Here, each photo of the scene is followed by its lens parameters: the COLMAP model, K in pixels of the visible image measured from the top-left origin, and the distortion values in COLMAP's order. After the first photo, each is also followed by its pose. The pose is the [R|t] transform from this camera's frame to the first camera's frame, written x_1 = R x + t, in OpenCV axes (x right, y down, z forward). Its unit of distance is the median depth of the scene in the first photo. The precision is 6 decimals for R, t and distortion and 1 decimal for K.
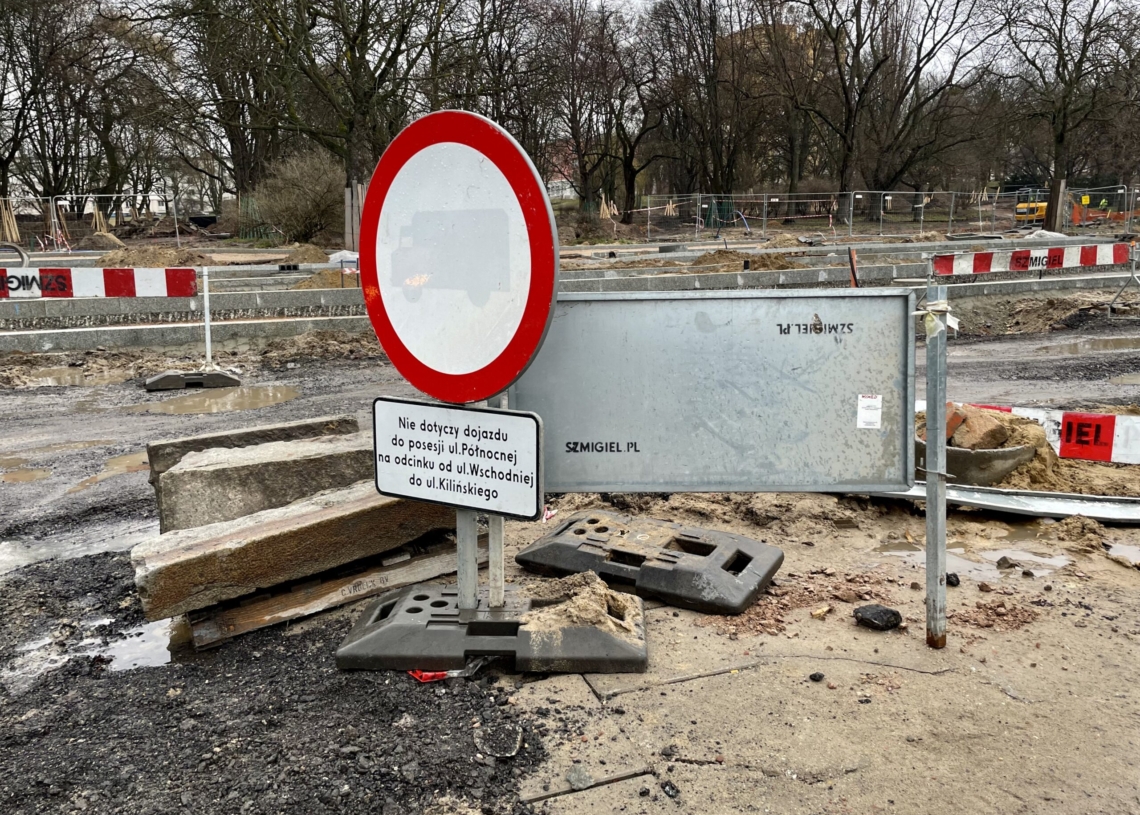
lens RADIAL K [[918.8, 0, 570.0], [0, 918.8, 407.5], [0, 0, 1]] dist [0.112618, -0.160501]
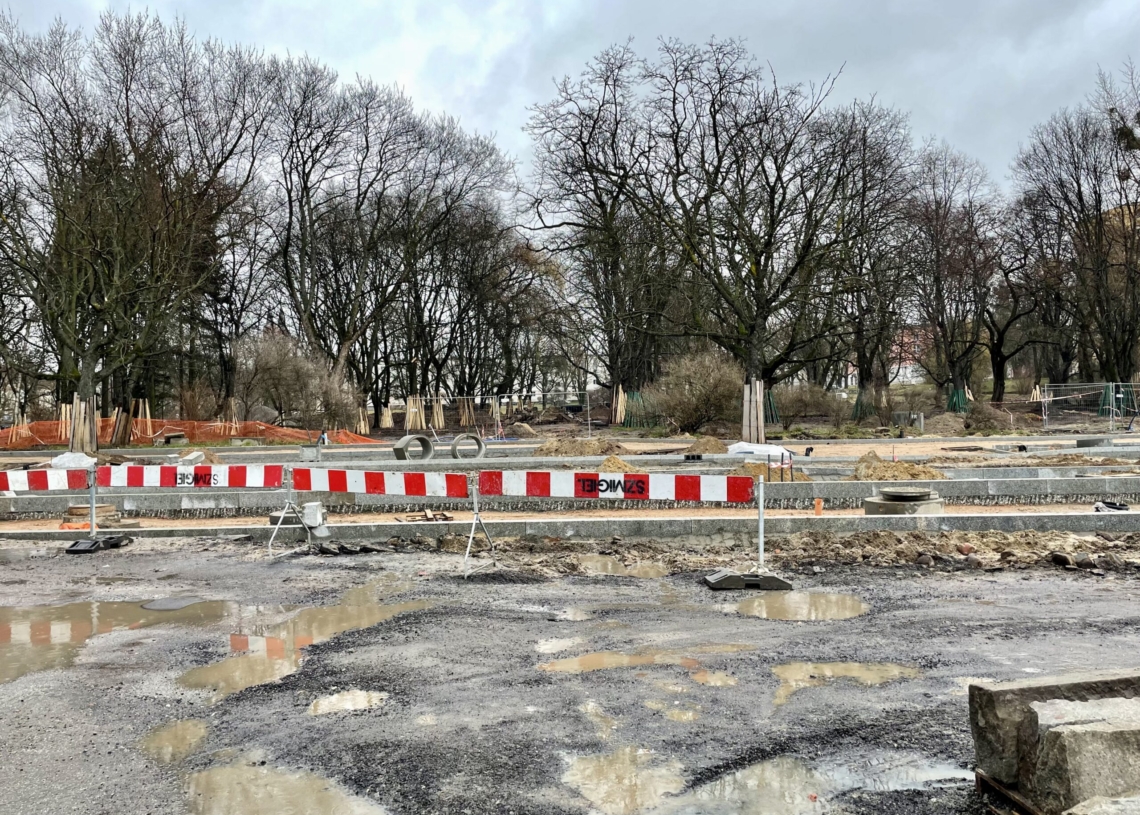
lens RADIAL K [[887.2, 0, 548.3], [0, 887.2, 383.4], [0, 0, 1]] dist [0.090112, -0.113908]
pose [[0.928355, -0.010792, -0.371538, -0.572679], [-0.072085, 0.975373, -0.208450, -0.048999], [0.364638, 0.220298, 0.904714, -0.146915]]
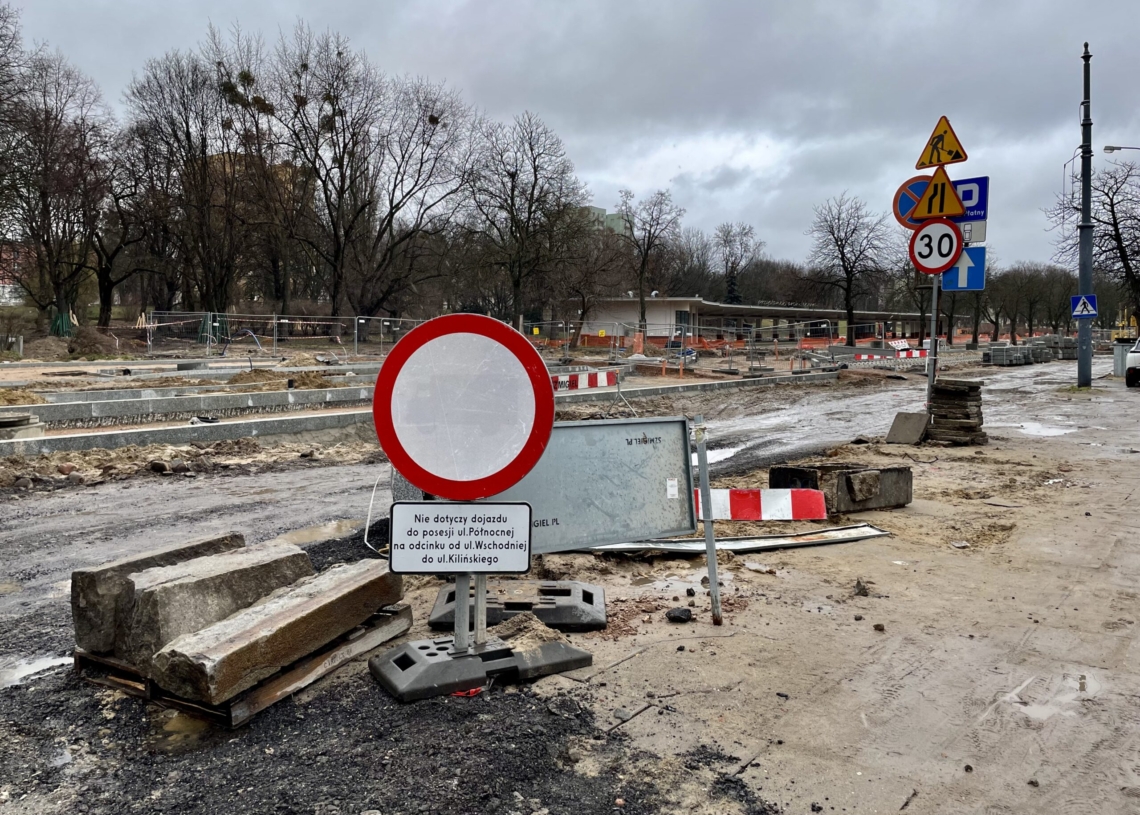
lens RADIAL K [[892.6, 0, 575.8], [0, 892.6, 341.7], [0, 0, 1]] dist [0.071504, -0.073250]
pose [[0.845329, 0.019620, 0.533886, -0.591565], [0.083674, 0.982130, -0.168578, 0.001775], [-0.527653, 0.187176, 0.828581, -0.270836]]
